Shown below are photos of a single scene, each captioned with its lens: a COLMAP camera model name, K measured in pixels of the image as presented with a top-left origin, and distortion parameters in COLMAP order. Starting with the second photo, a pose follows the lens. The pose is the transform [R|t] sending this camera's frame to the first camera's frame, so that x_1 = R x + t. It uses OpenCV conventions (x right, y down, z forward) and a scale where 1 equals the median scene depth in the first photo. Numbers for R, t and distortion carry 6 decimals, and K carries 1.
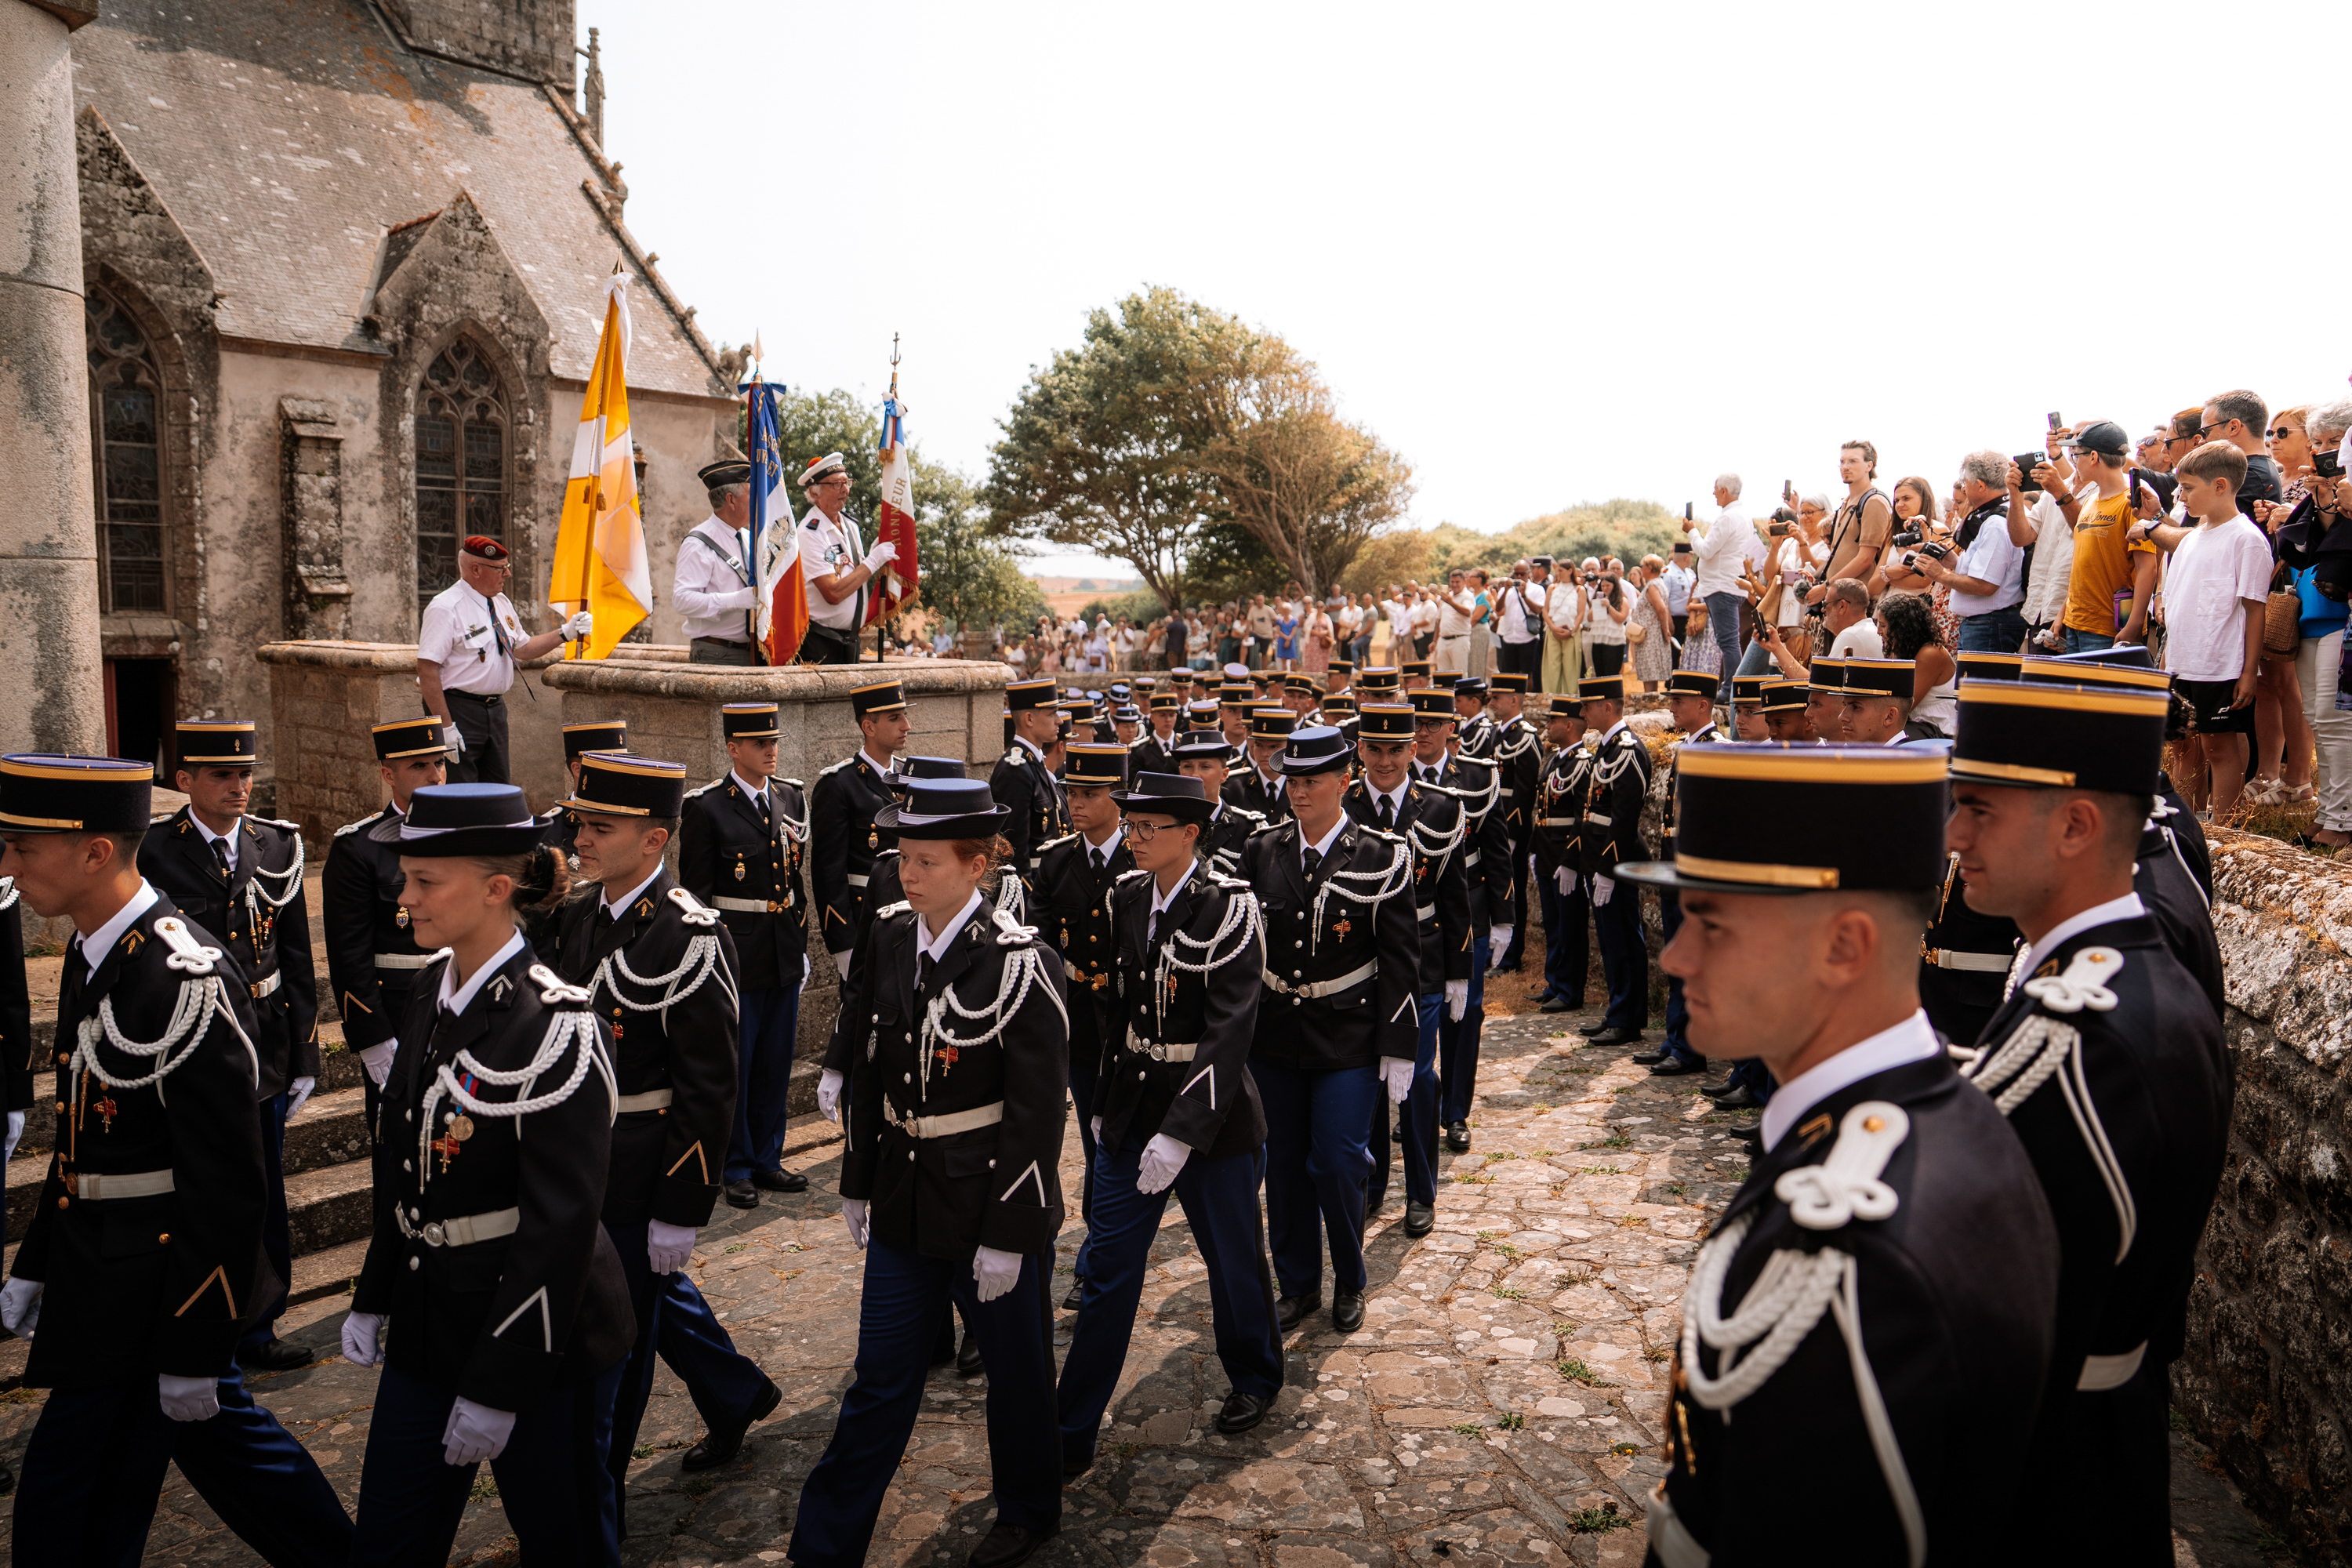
lens RADIAL K [[1642.5, 0, 1176.0], [0, 1642.5, 784.0], [0, 0, 1]] dist [-0.099095, 0.083111]
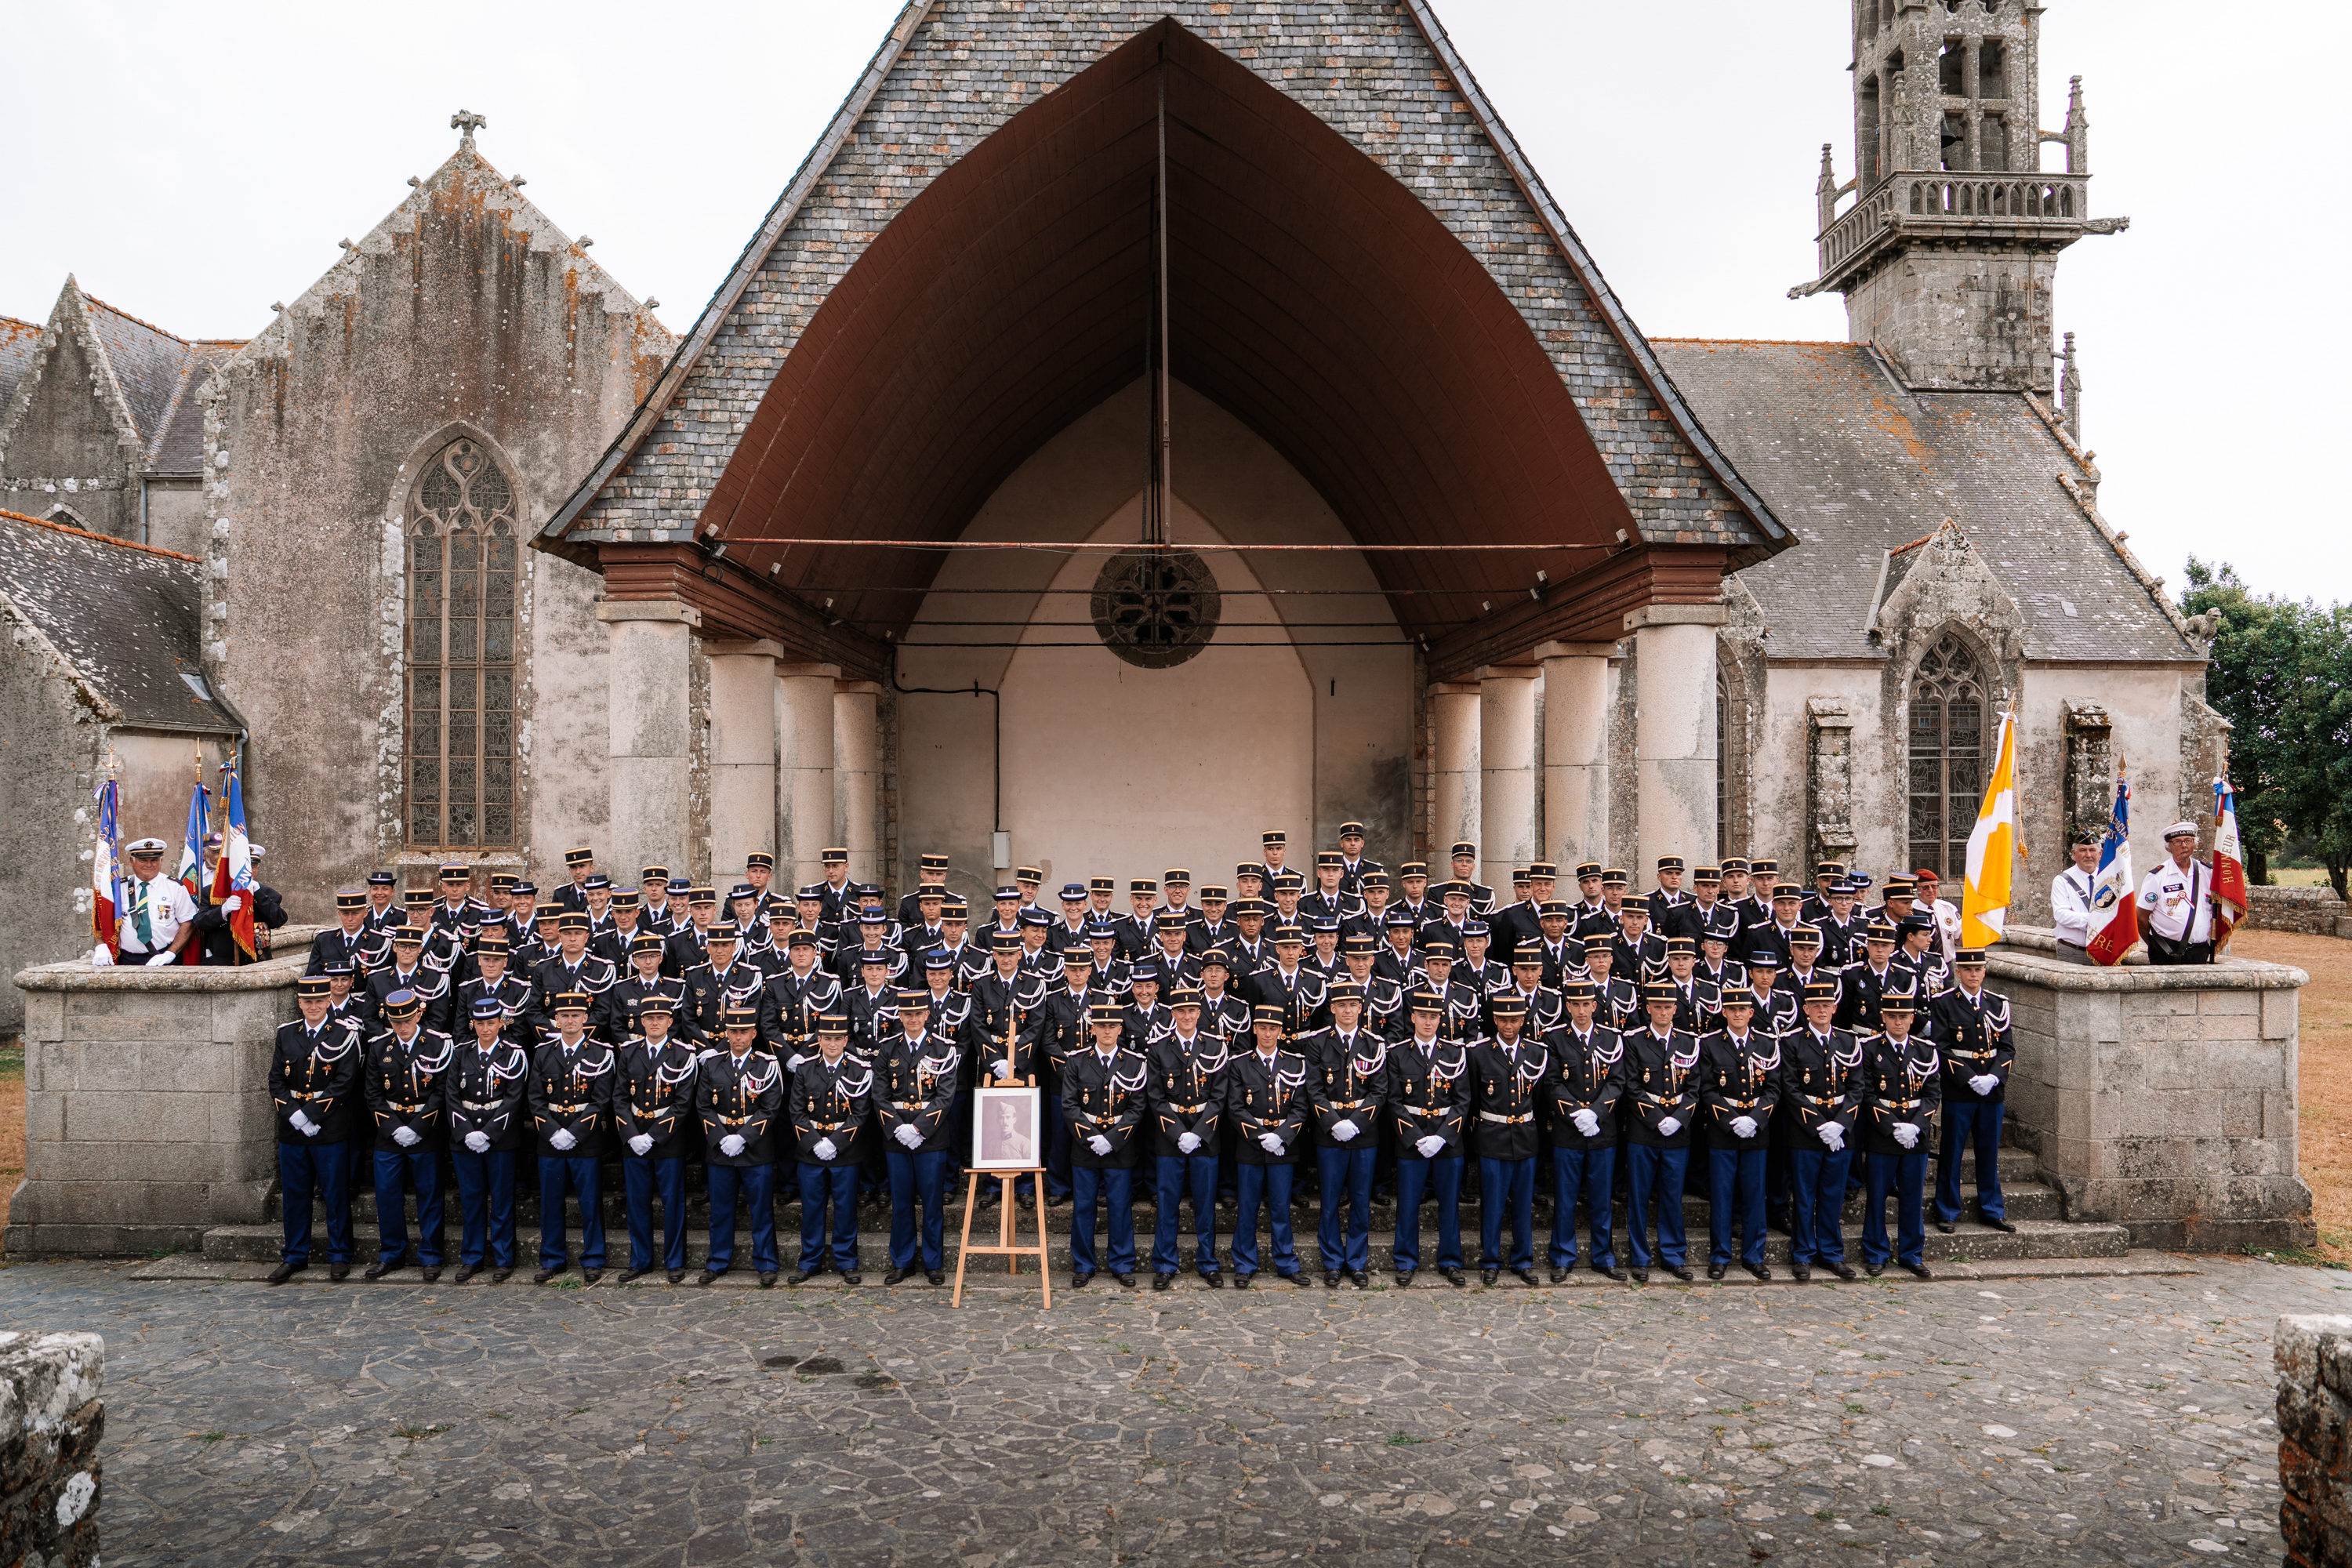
lens RADIAL K [[1615.4, 0, 1176.0], [0, 1615.4, 784.0], [0, 0, 1]] dist [-0.111536, 0.090691]
pose [[0.636709, -0.024205, -0.770724, 0.109399], [-0.069148, 0.993688, -0.088332, -0.016011], [0.767998, 0.109536, 0.631016, -0.204295]]
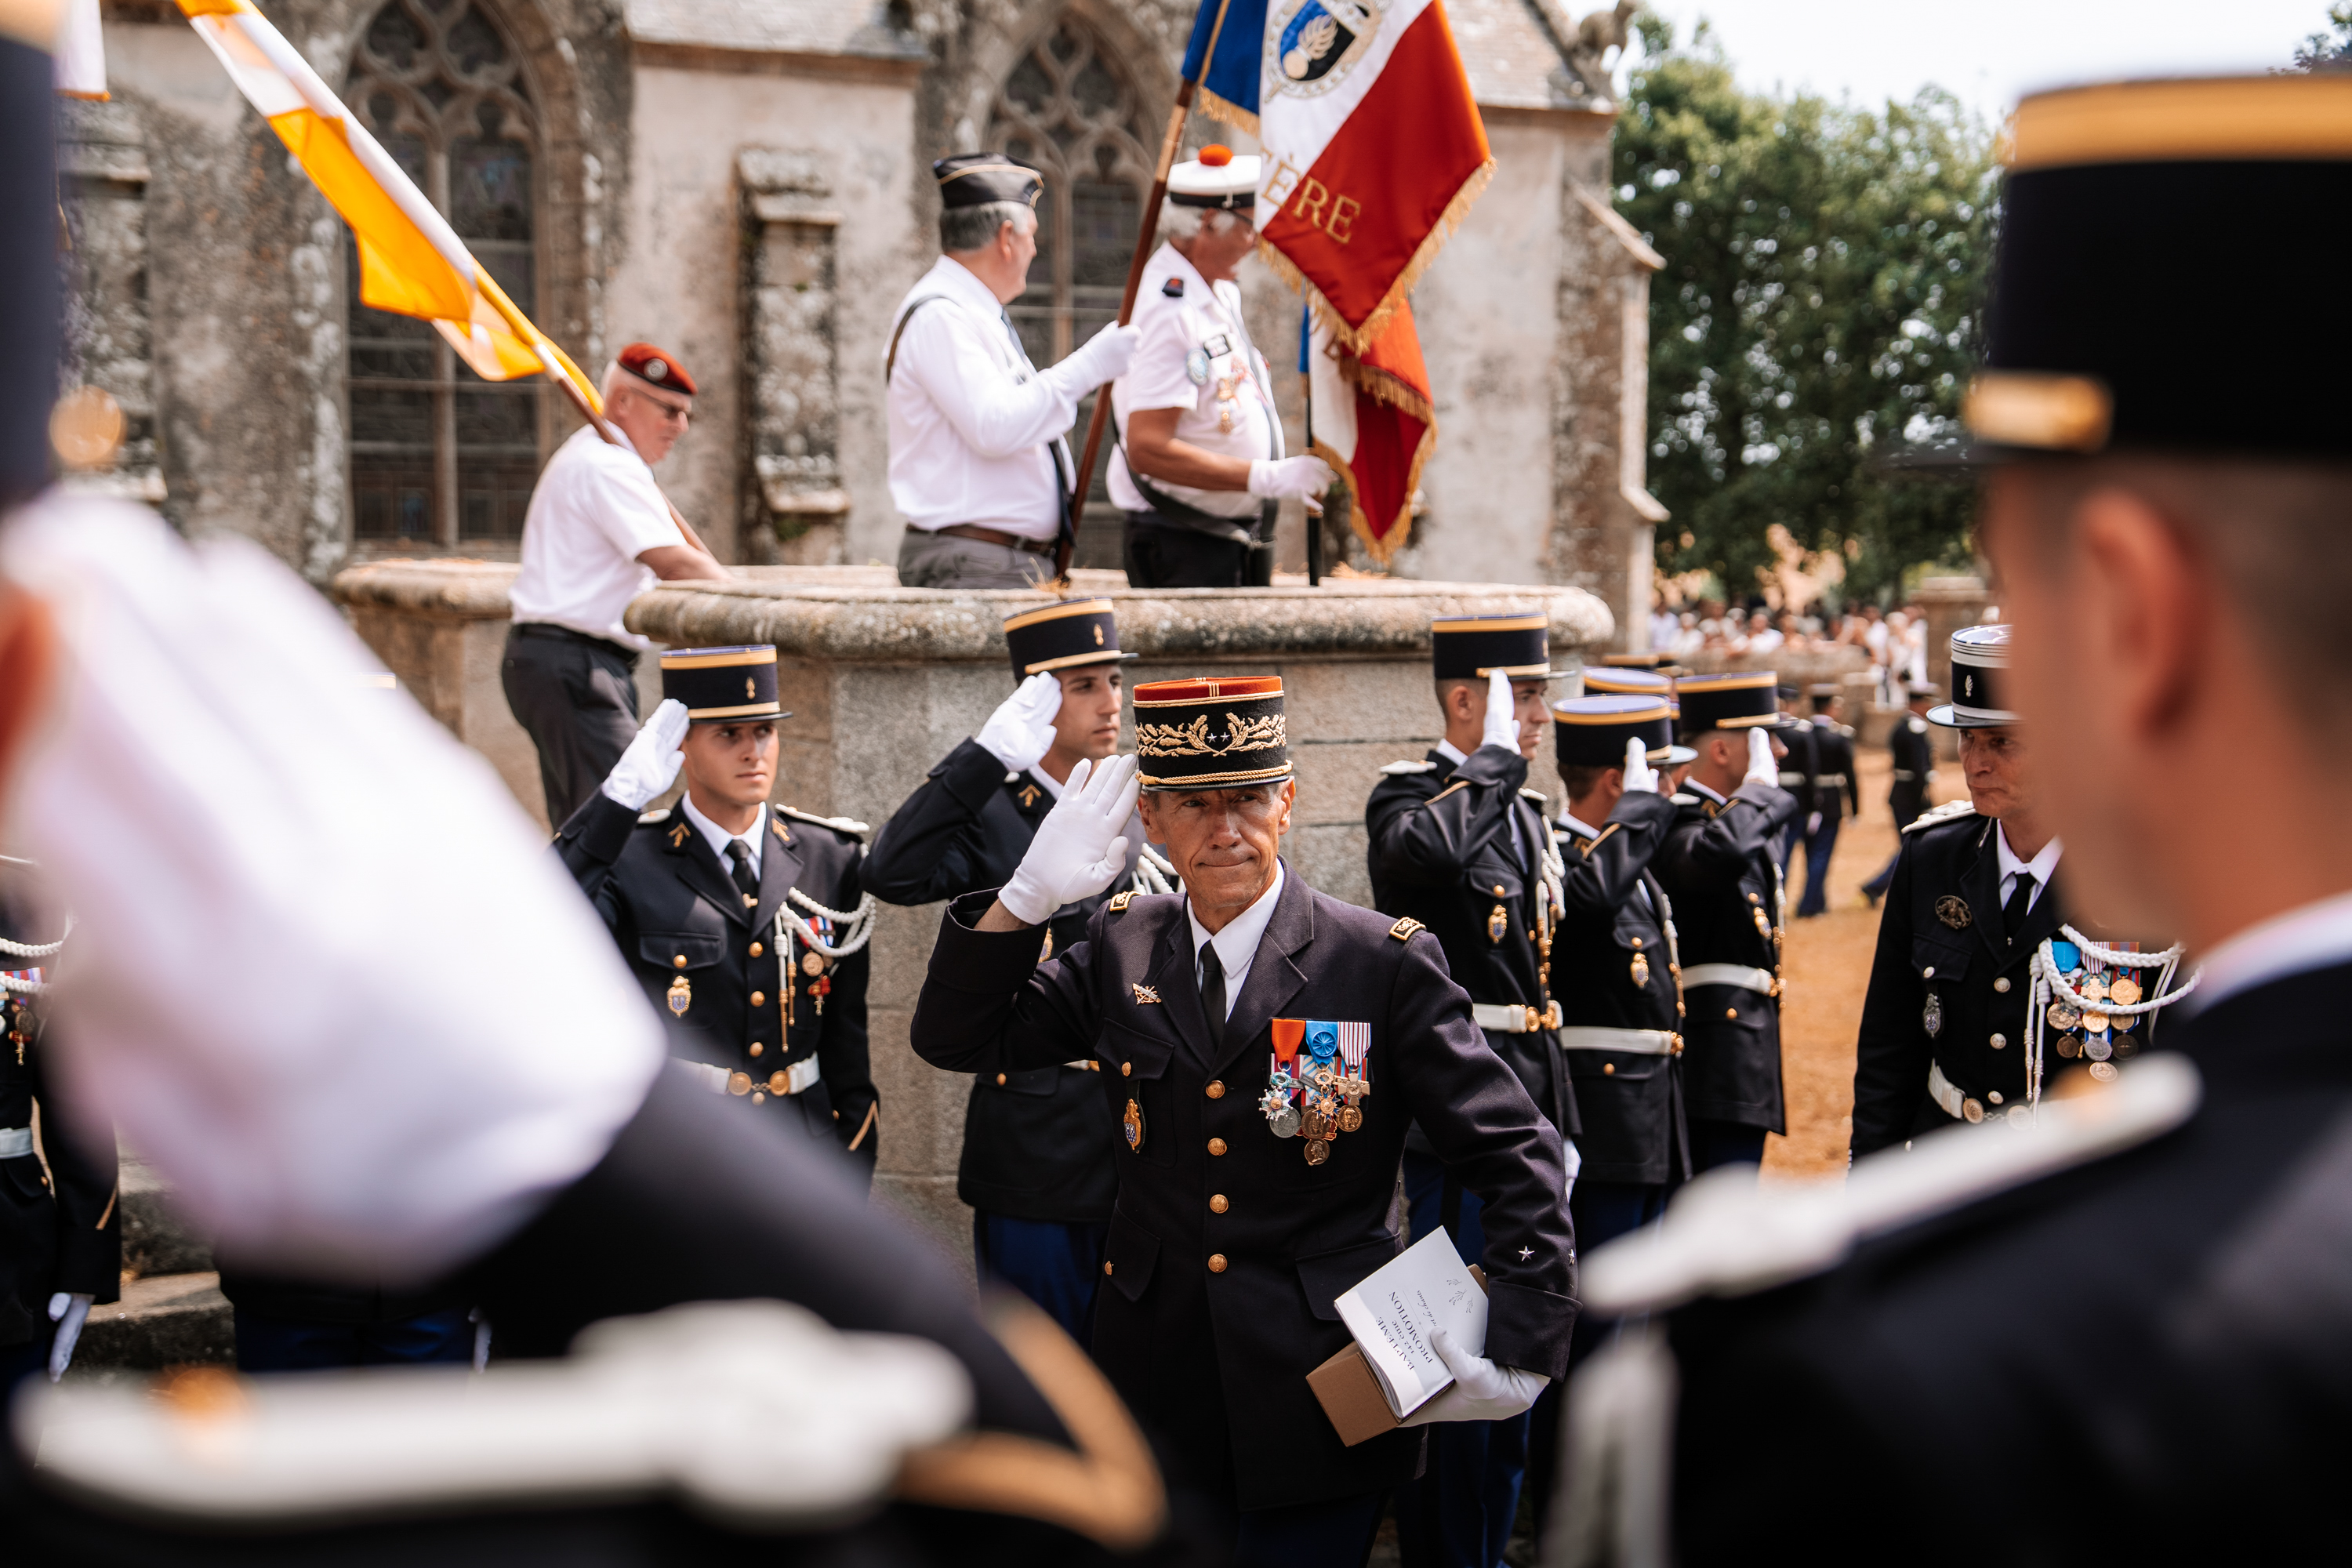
lens RADIAL K [[3277.1, 0, 1176.0], [0, 3277.1, 784.0], [0, 0, 1]] dist [0.168145, 0.020558]
pose [[0.897274, 0.015880, -0.441189, 0.065489], [-0.033094, 0.998960, -0.031349, 0.003740], [0.440232, 0.042729, 0.896867, 0.060545]]
